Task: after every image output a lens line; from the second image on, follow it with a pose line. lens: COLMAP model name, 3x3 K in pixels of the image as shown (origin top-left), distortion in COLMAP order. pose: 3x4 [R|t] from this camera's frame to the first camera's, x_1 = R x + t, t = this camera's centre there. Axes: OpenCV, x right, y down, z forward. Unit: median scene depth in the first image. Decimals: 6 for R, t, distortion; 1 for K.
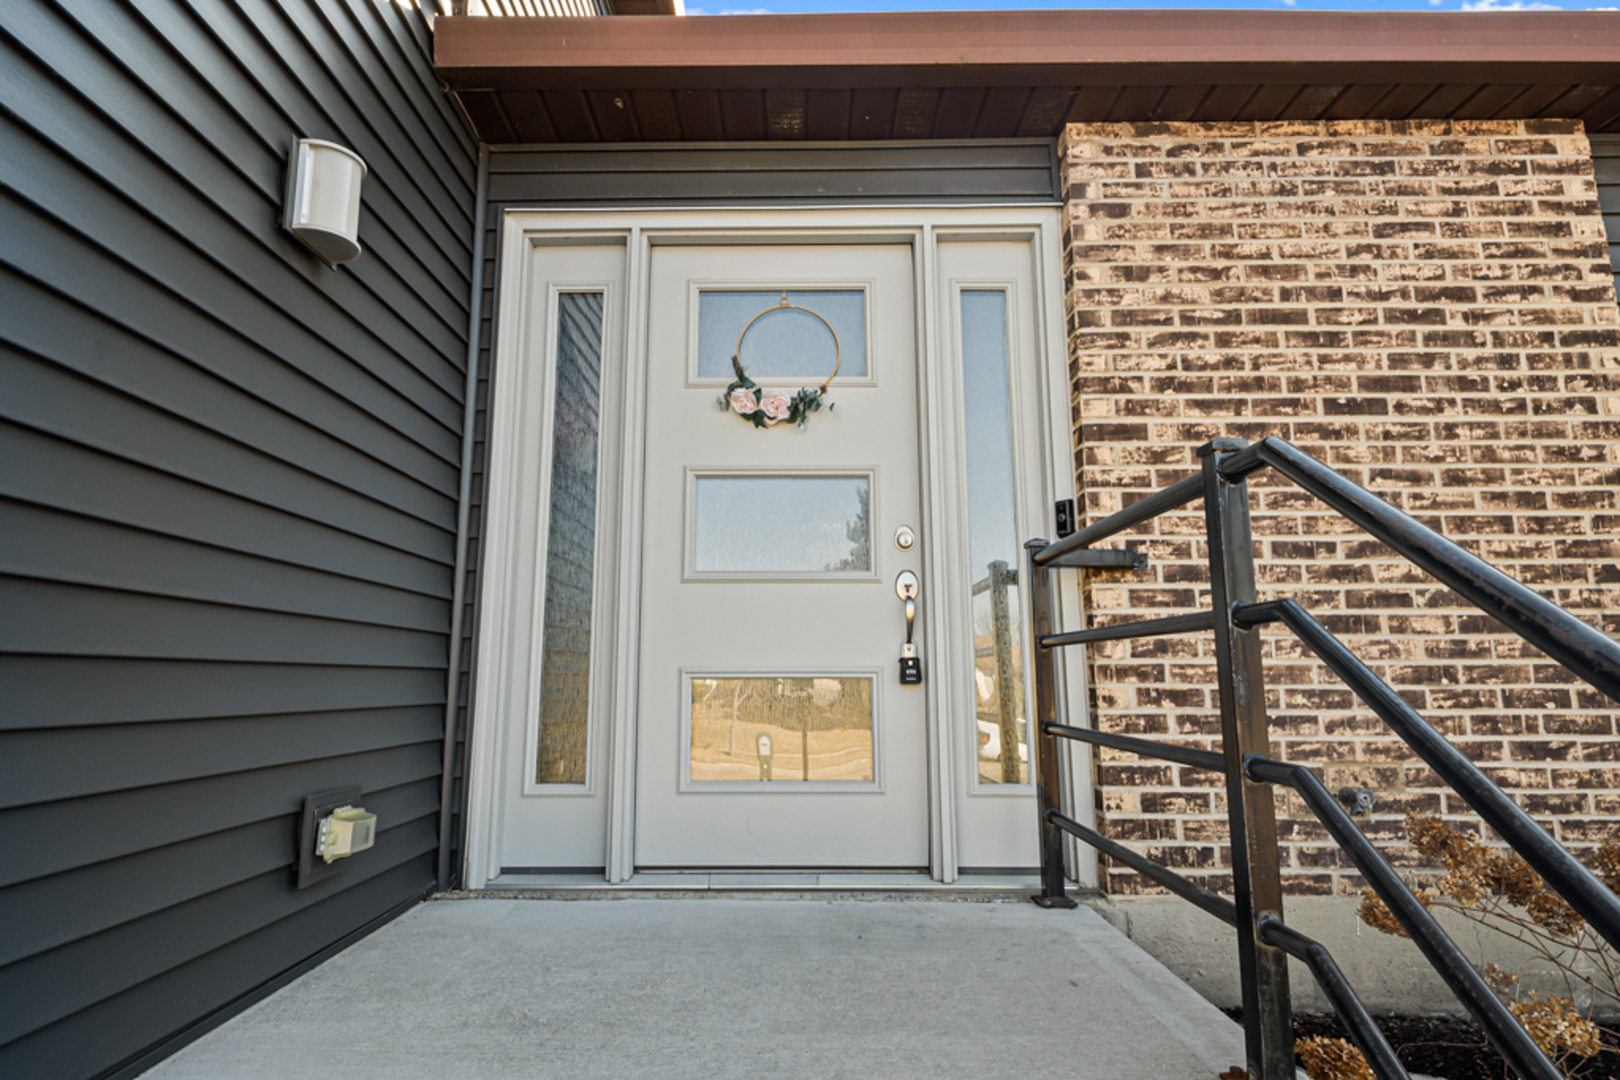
lens RADIAL K [[846.6, 0, 779.4], [0, 846.6, 536.1], [0, 0, 1]] dist [0.038141, -0.024303]
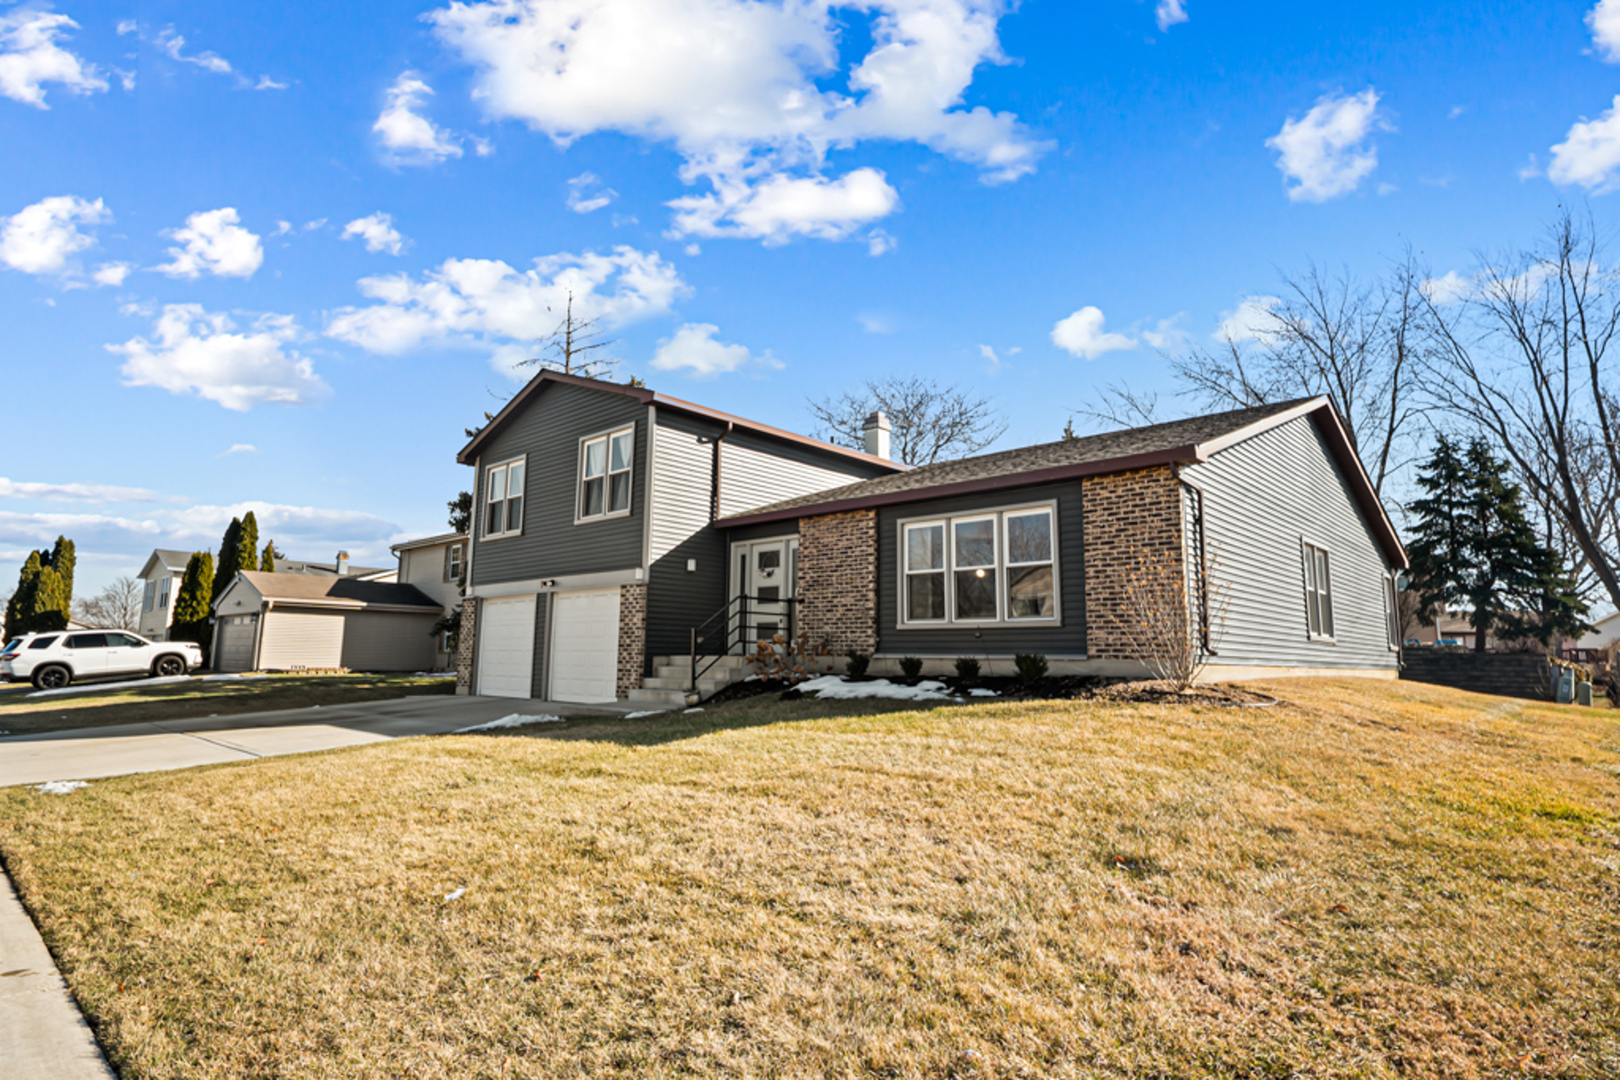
lens RADIAL K [[846.6, 0, 779.4], [0, 846.6, 536.1], [0, 0, 1]] dist [0.038141, -0.024303]
pose [[0.729300, -0.093824, -0.677730, 4.054277], [0.101610, 0.994421, -0.028325, -0.247339], [0.676607, -0.048207, 0.734765, -3.182974]]
